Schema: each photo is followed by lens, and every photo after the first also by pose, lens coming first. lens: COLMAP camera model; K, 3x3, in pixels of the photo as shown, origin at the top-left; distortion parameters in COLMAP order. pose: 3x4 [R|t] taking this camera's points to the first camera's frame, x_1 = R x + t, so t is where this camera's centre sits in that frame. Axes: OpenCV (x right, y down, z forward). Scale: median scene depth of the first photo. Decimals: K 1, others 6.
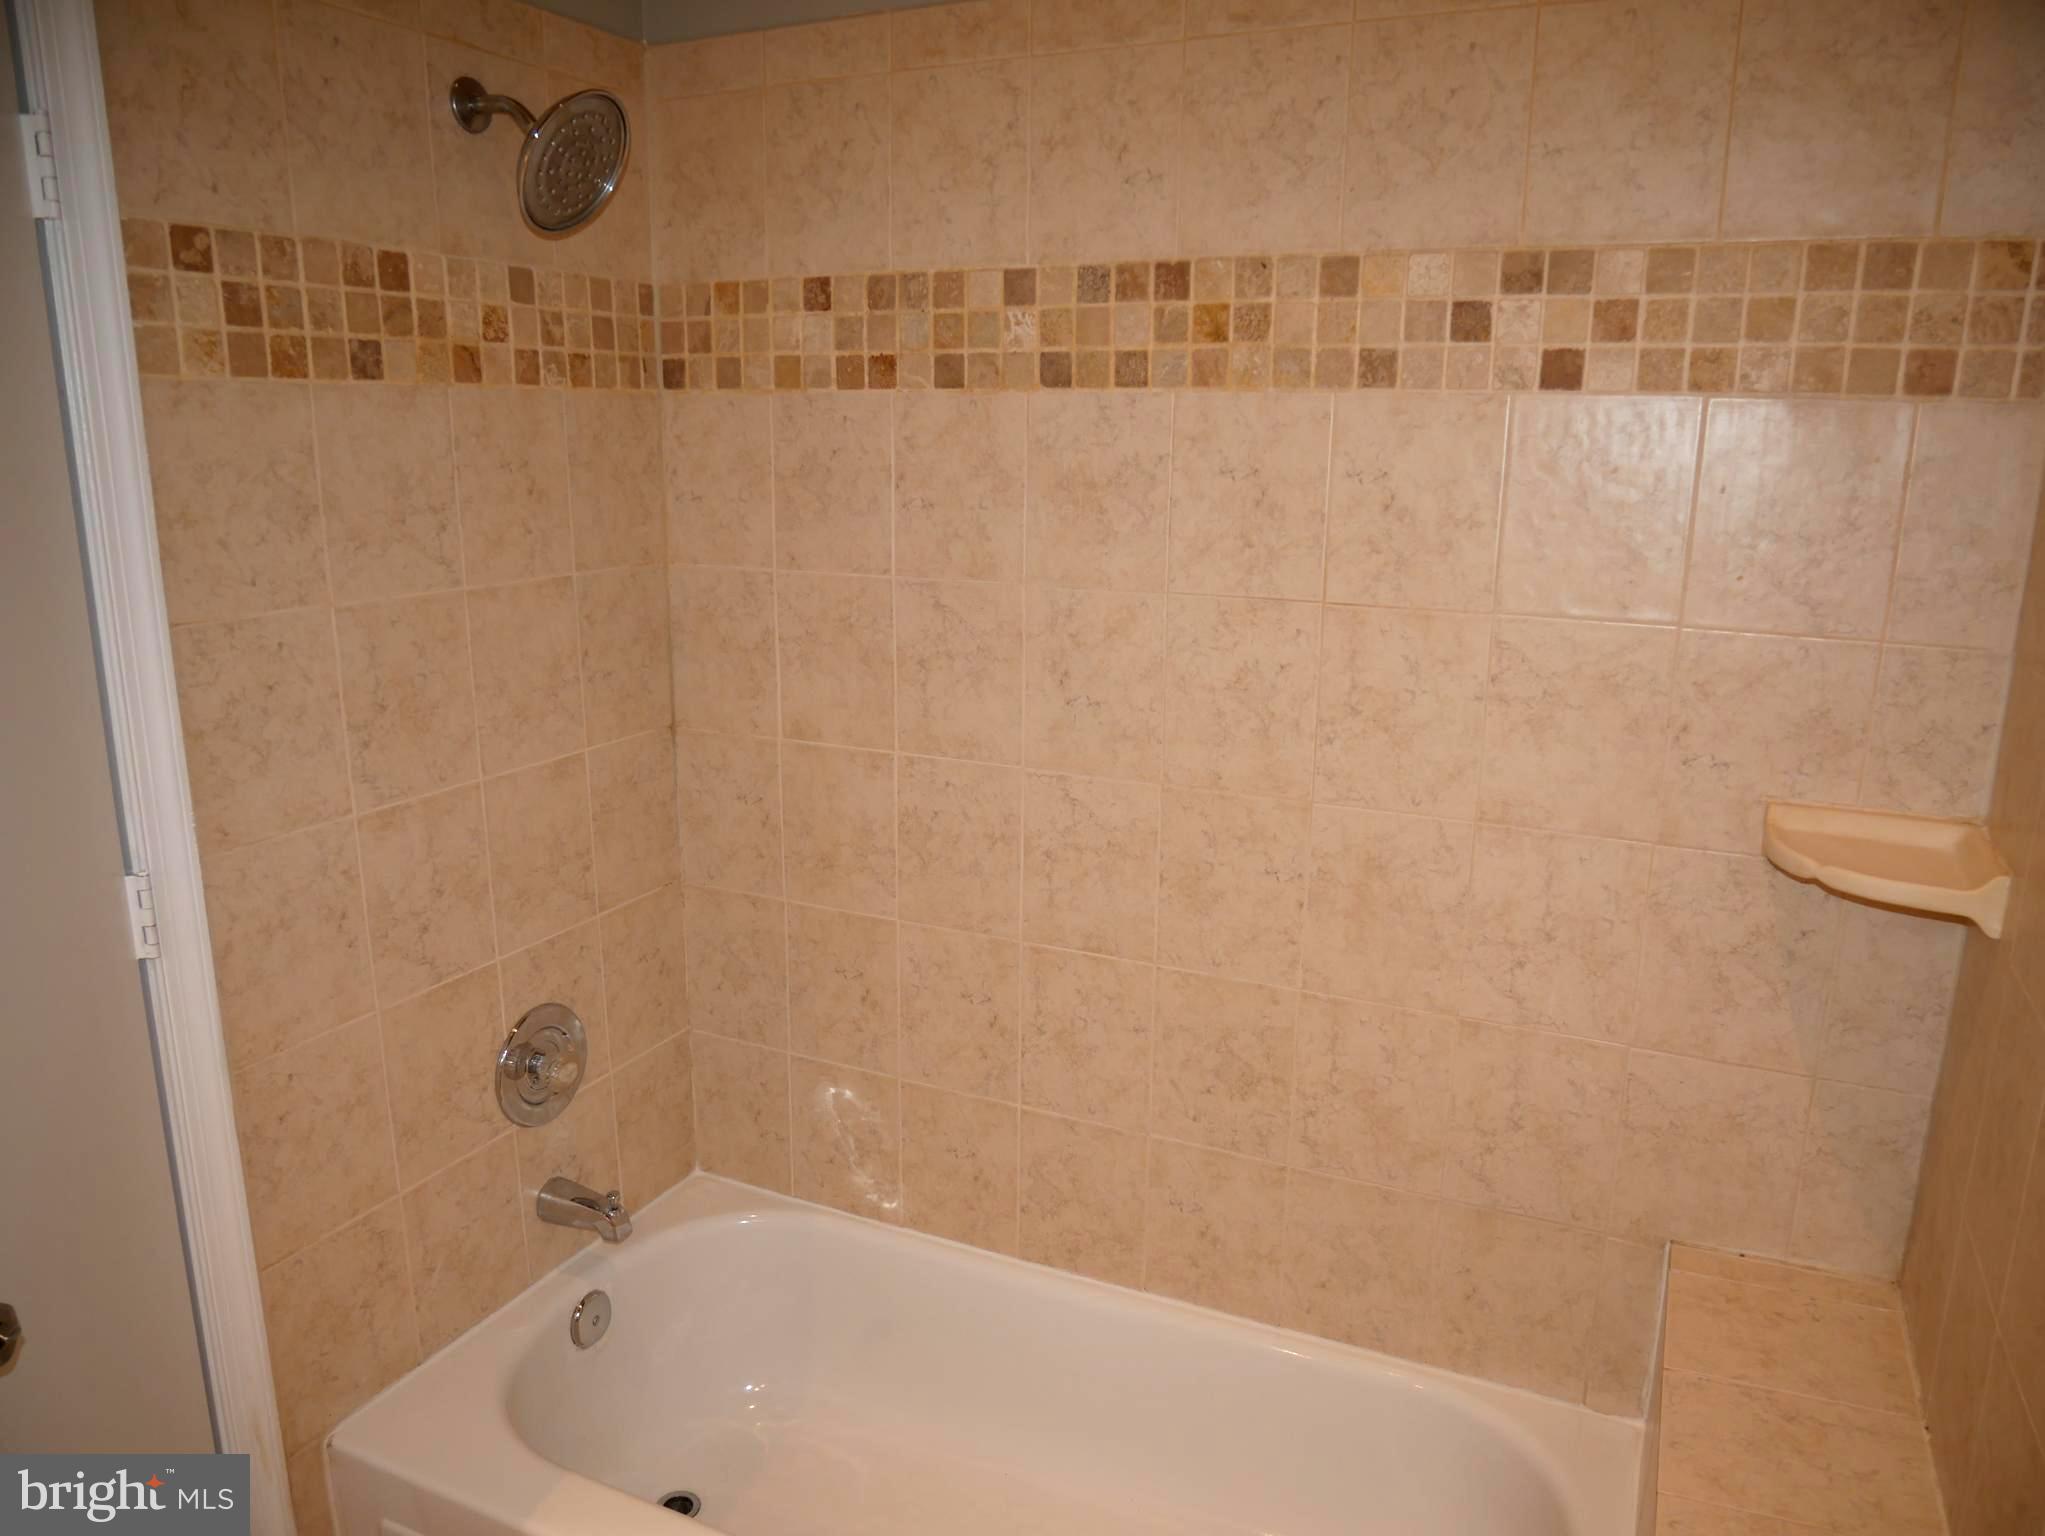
lens RADIAL K [[1467.6, 0, 1034.8], [0, 1467.6, 774.2], [0, 0, 1]] dist [-0.059406, 0.033622]
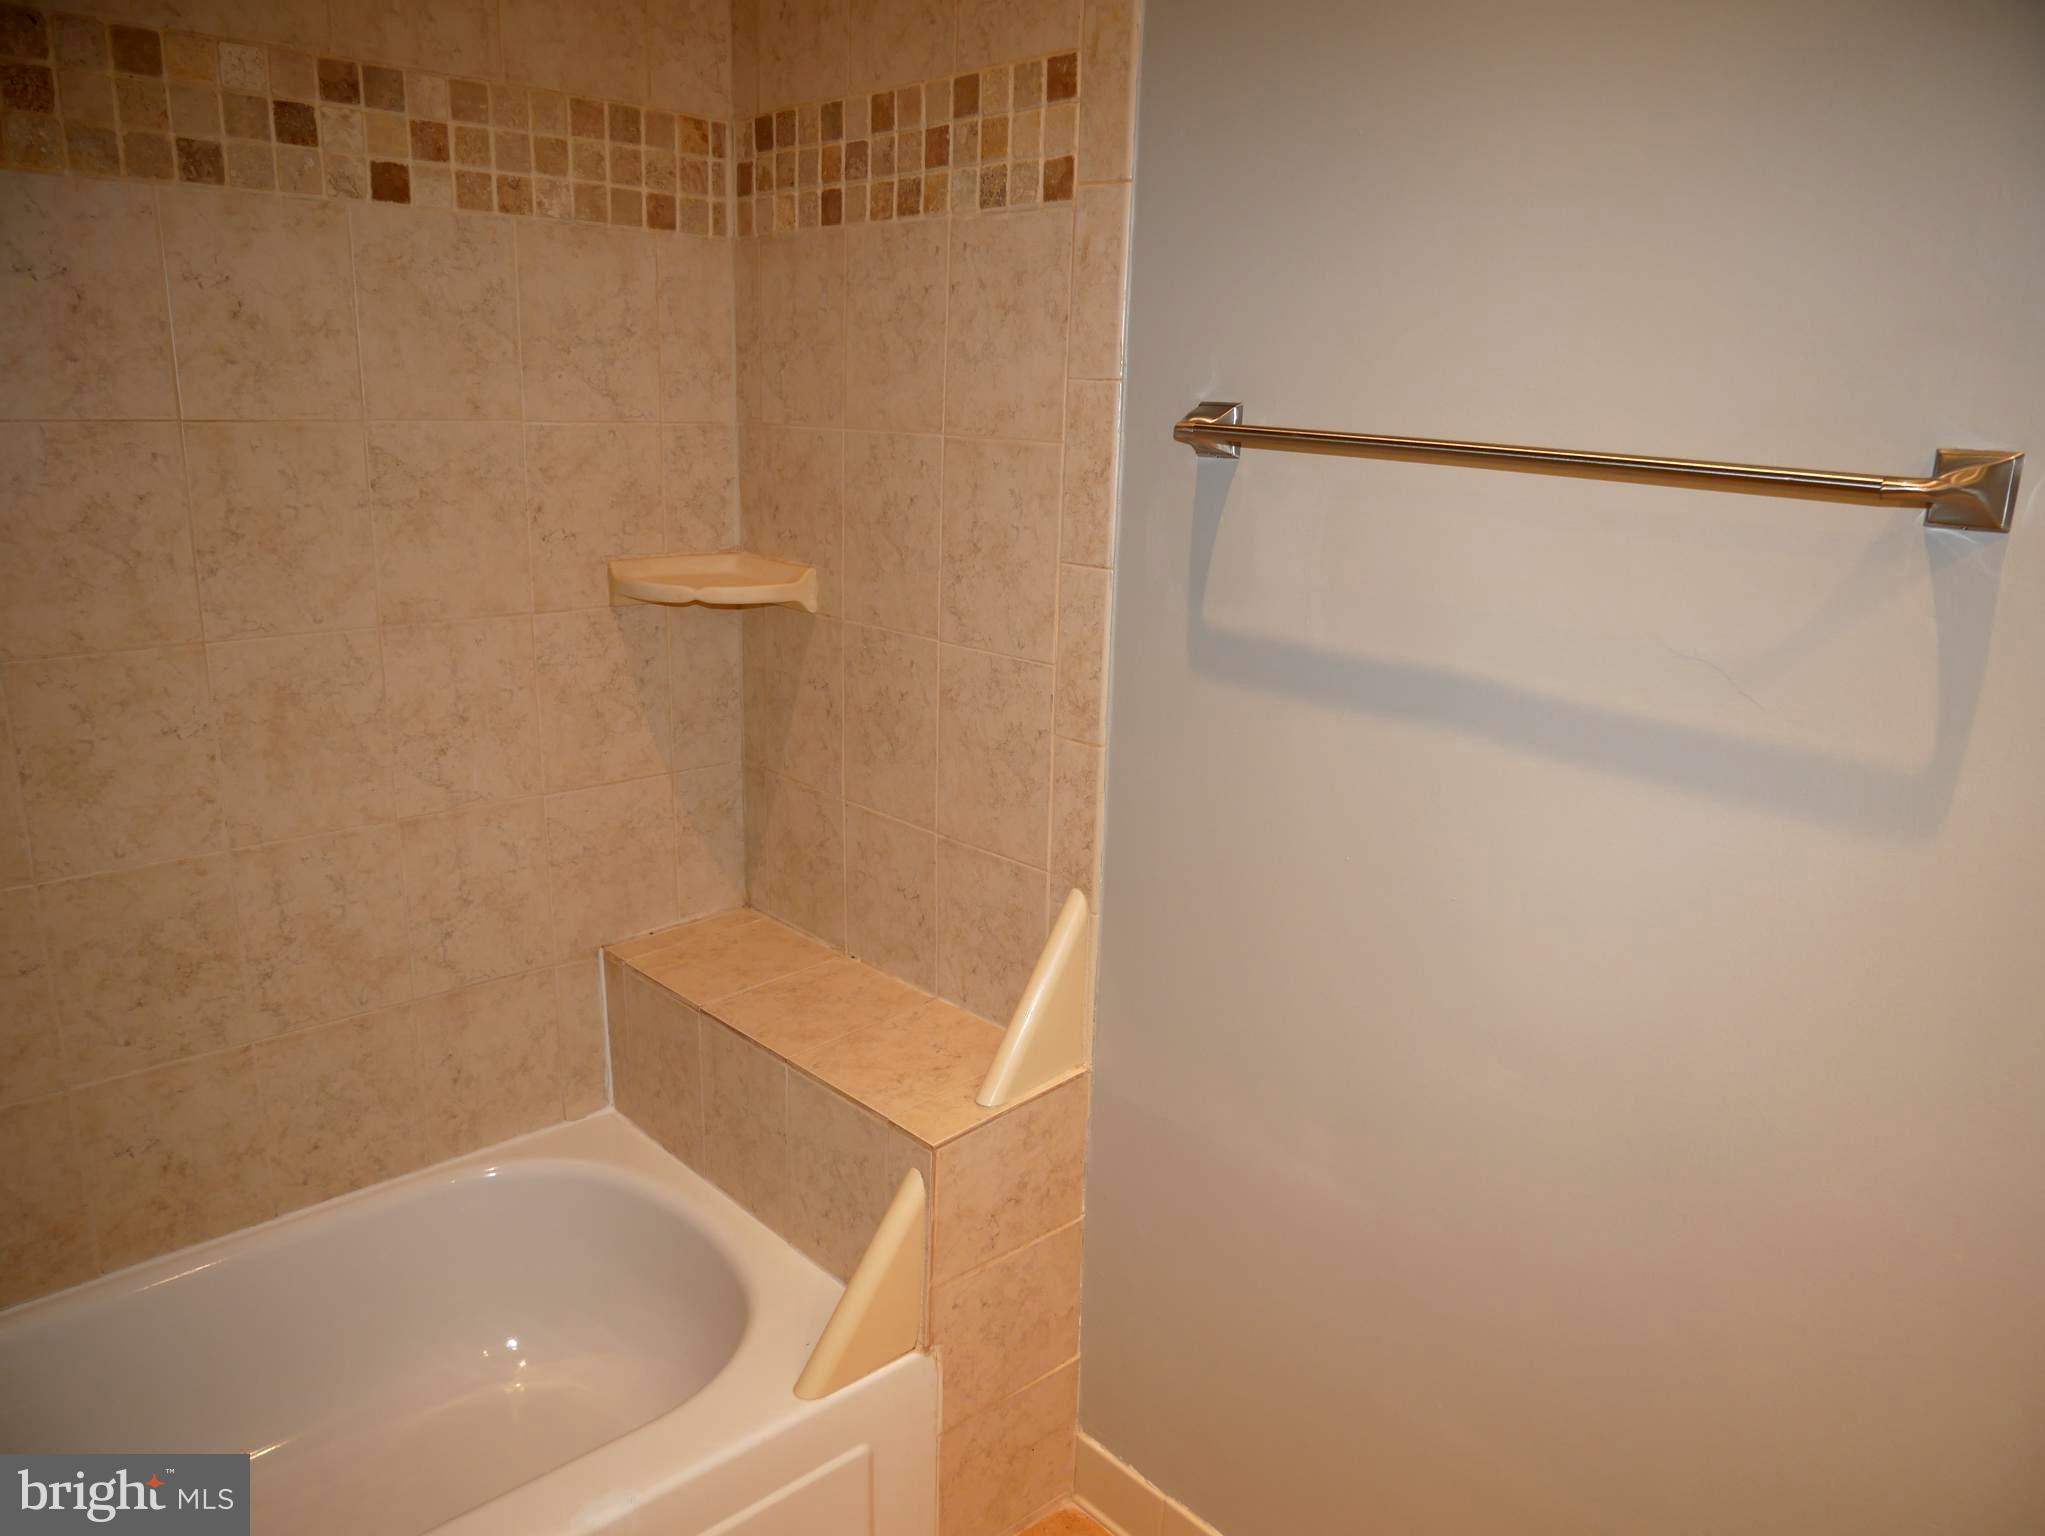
lens RADIAL K [[1467.6, 0, 1034.8], [0, 1467.6, 774.2], [0, 0, 1]] dist [-0.059406, 0.033622]
pose [[0.359627, -0.238759, 0.902032, -0.507756], [0.193400, 0.964789, 0.178265, 0.041758], [-0.912833, 0.110344, 0.393141, 0.192560]]
